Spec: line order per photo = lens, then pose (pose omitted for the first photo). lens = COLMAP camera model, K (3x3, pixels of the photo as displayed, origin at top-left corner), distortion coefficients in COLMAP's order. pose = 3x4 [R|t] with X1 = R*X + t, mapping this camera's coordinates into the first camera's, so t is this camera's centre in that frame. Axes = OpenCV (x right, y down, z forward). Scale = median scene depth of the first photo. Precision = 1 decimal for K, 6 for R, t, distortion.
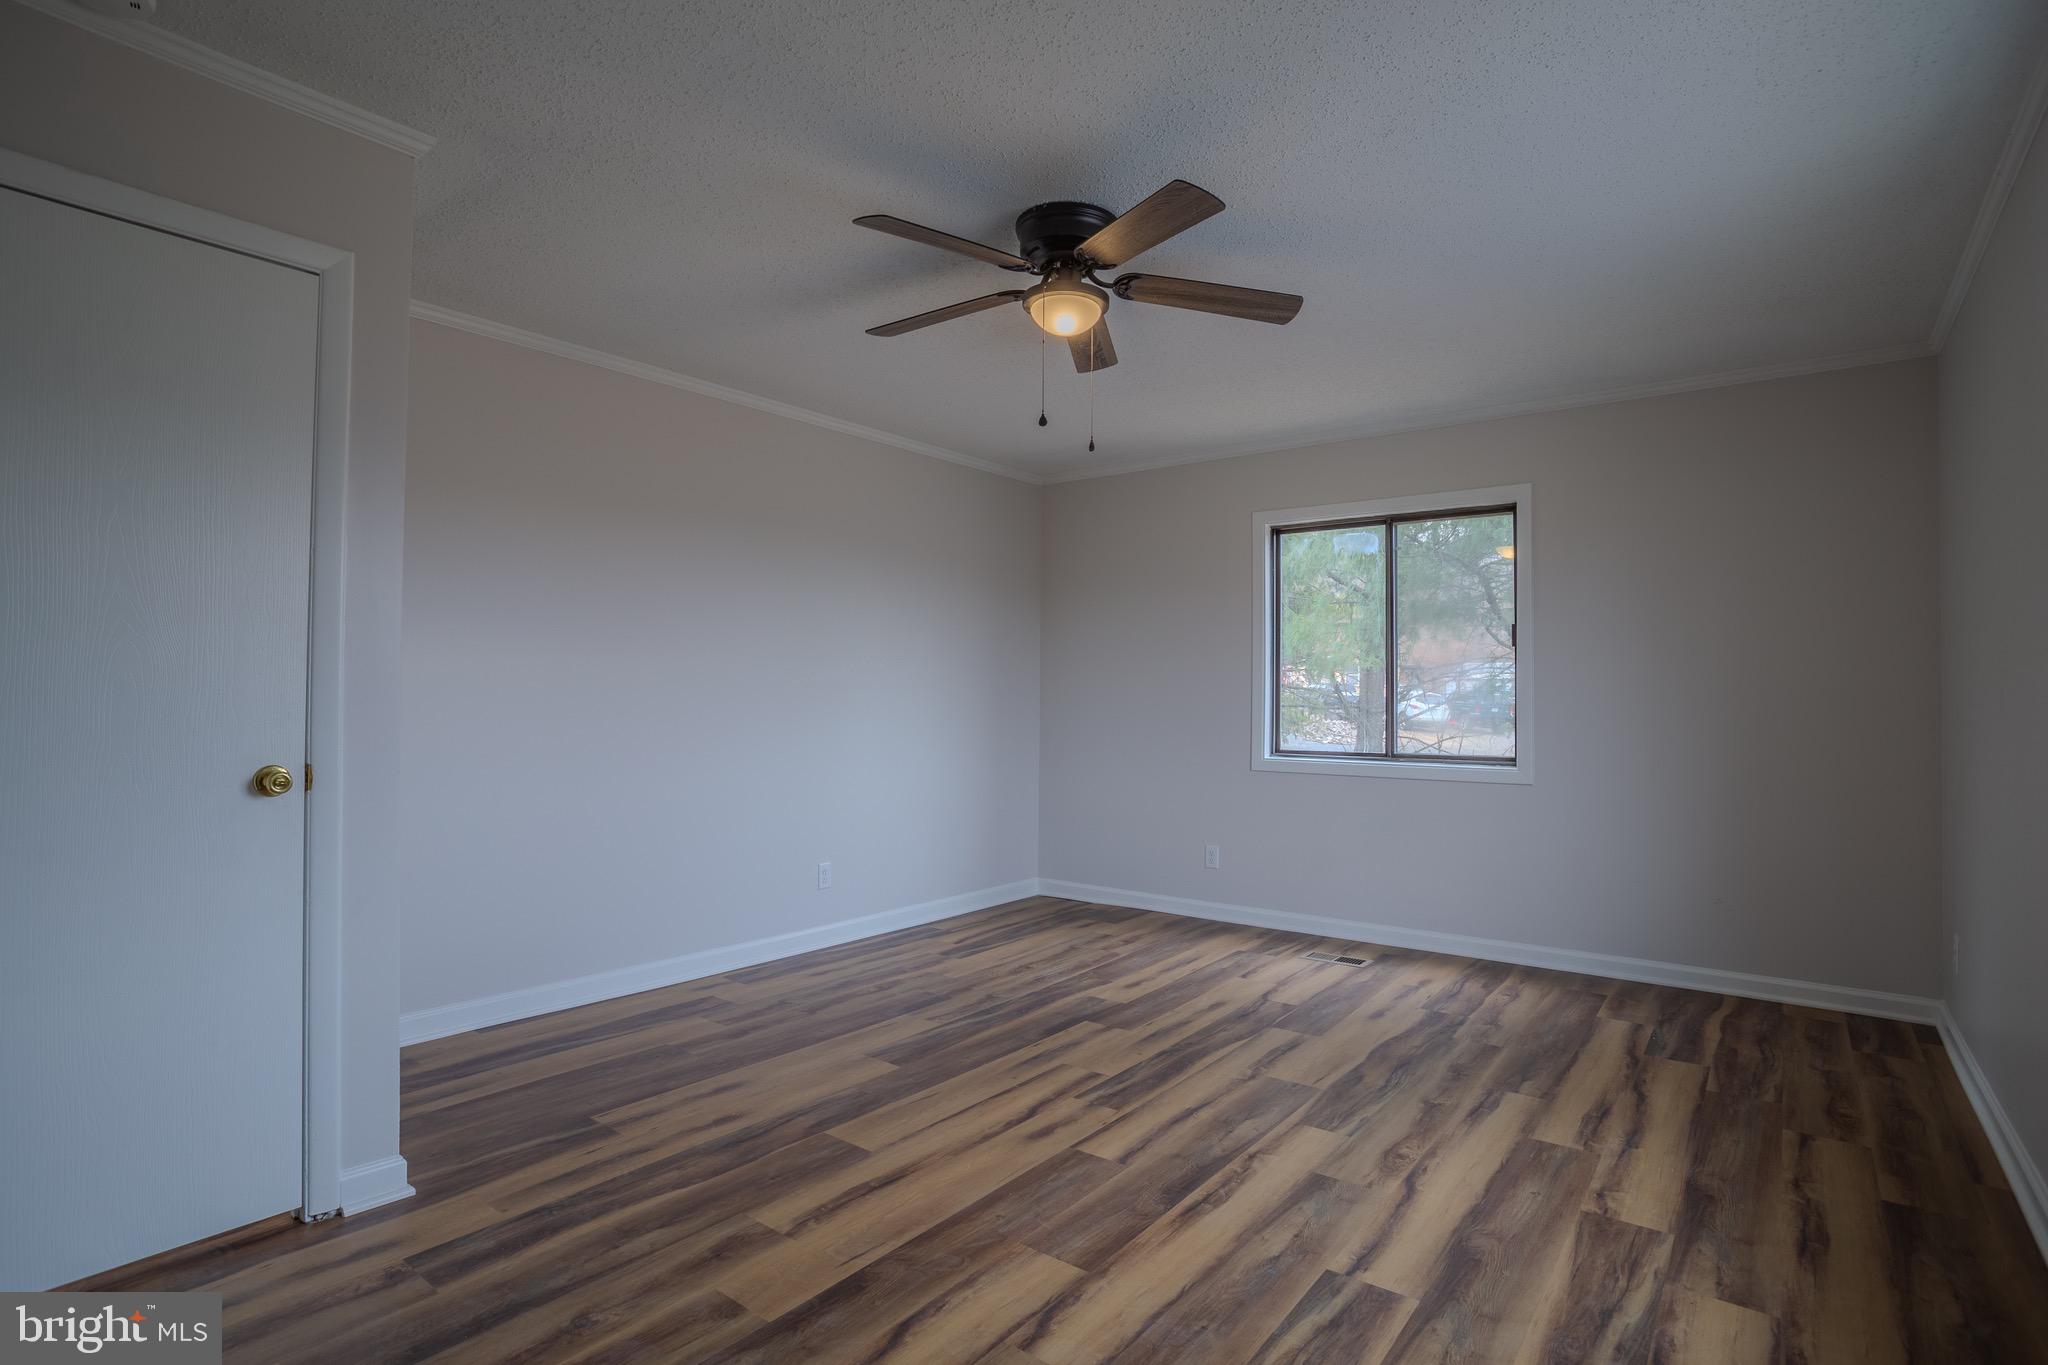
lens RADIAL K [[990.1, 0, 994.8], [0, 990.1, 679.4], [0, 0, 1]] dist [-0.080063, 0.033250]
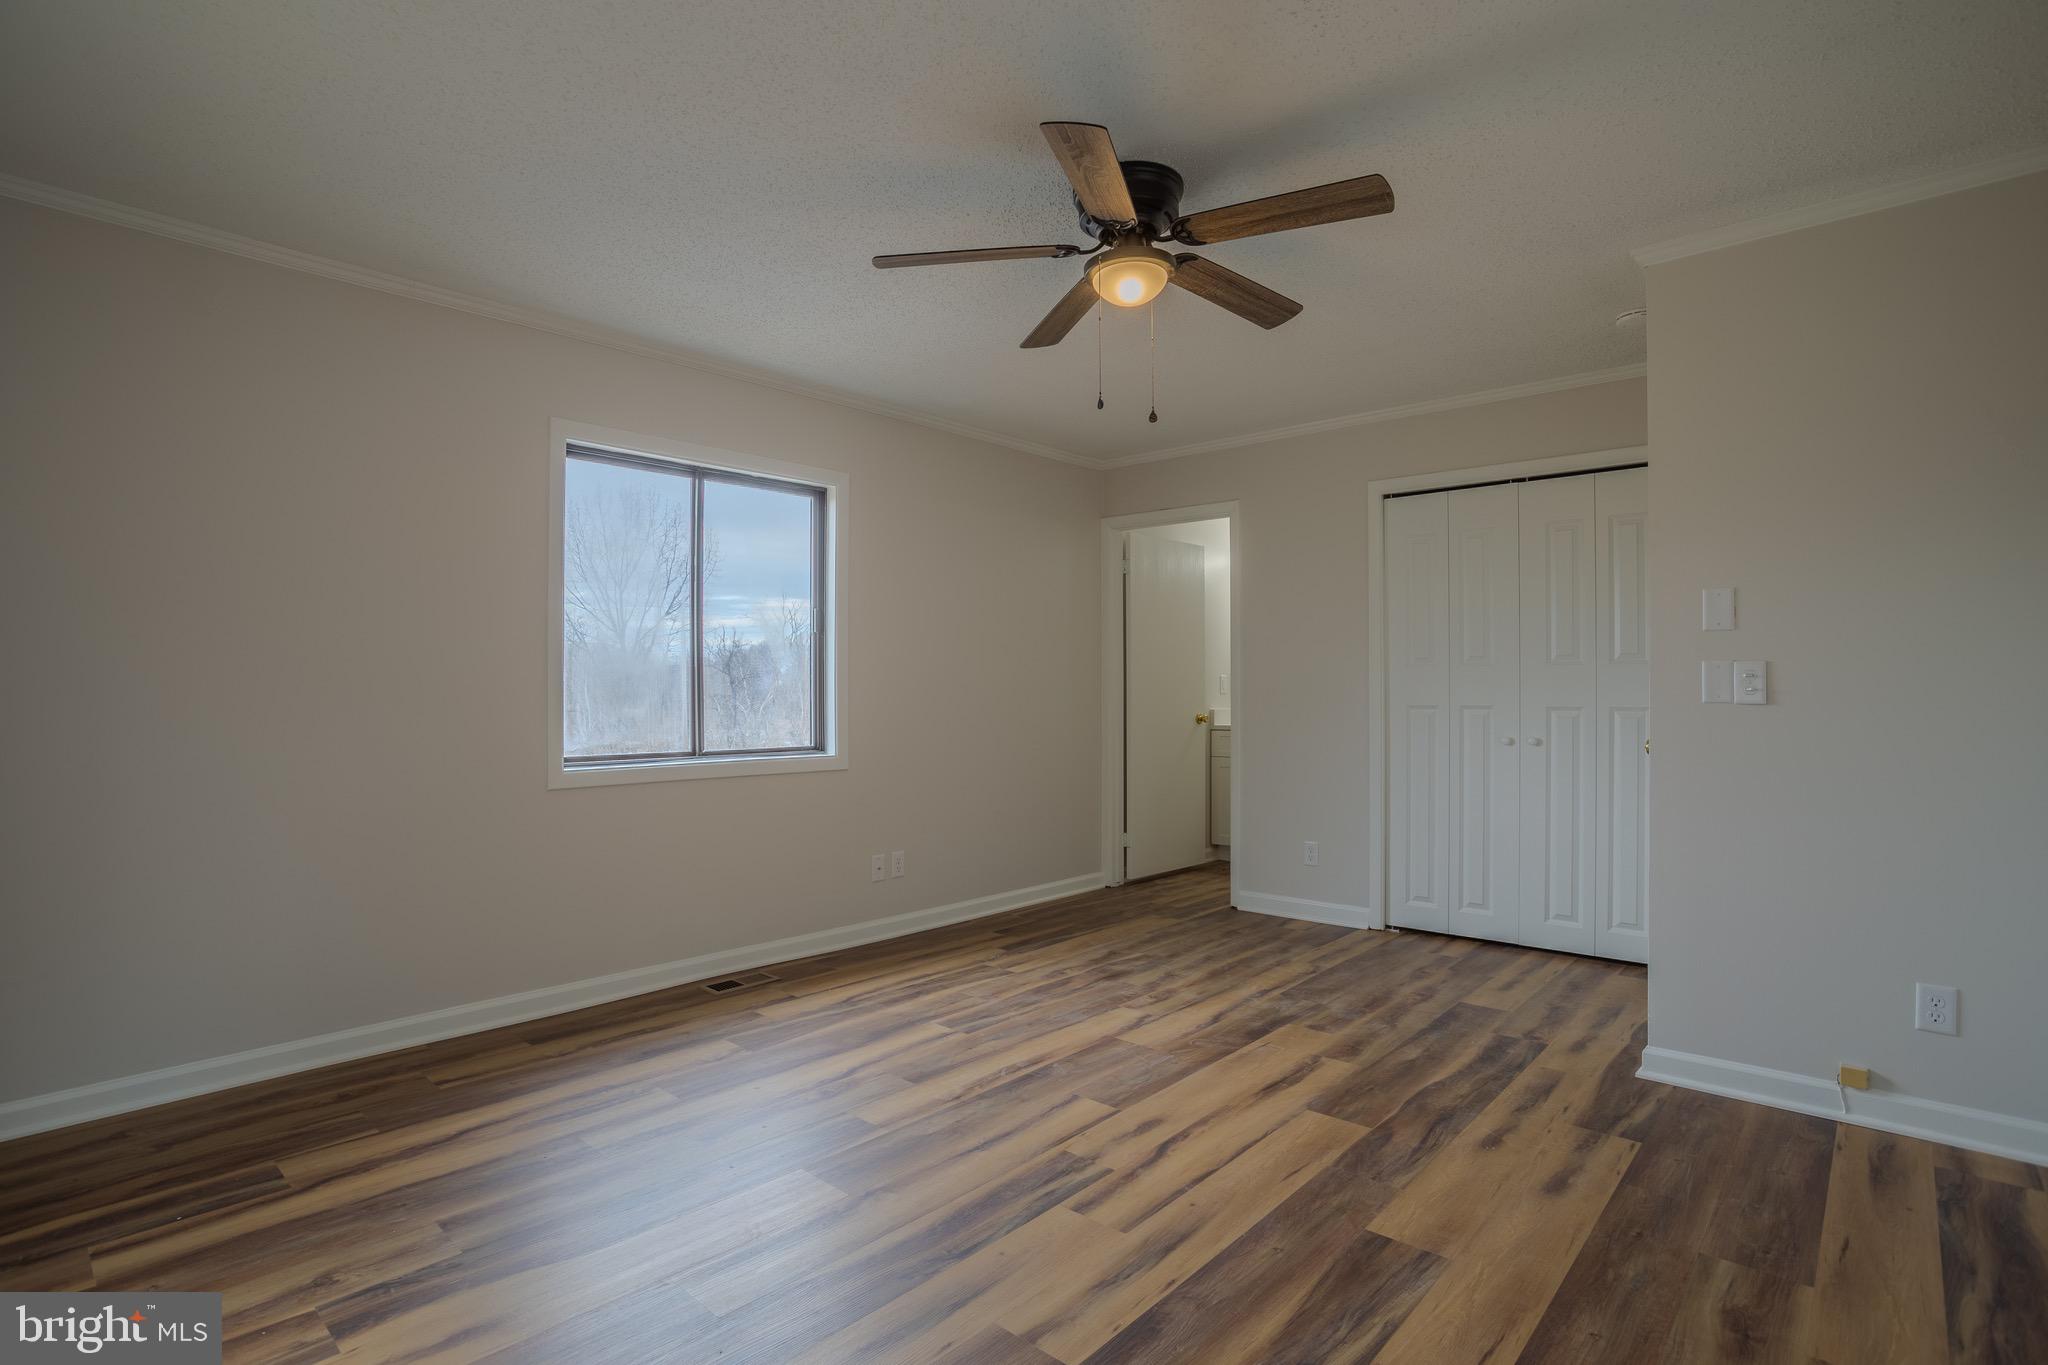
lens RADIAL K [[1013.1, 0, 1015.2], [0, 1013.1, 685.6], [0, 0, 1]] dist [-0.084086, 0.037696]
pose [[-0.998722, -0.005631, 0.050229, 0.135545], [-0.006858, 0.999681, -0.024301, 0.046100], [-0.050076, -0.024615, -0.998442, 2.020493]]
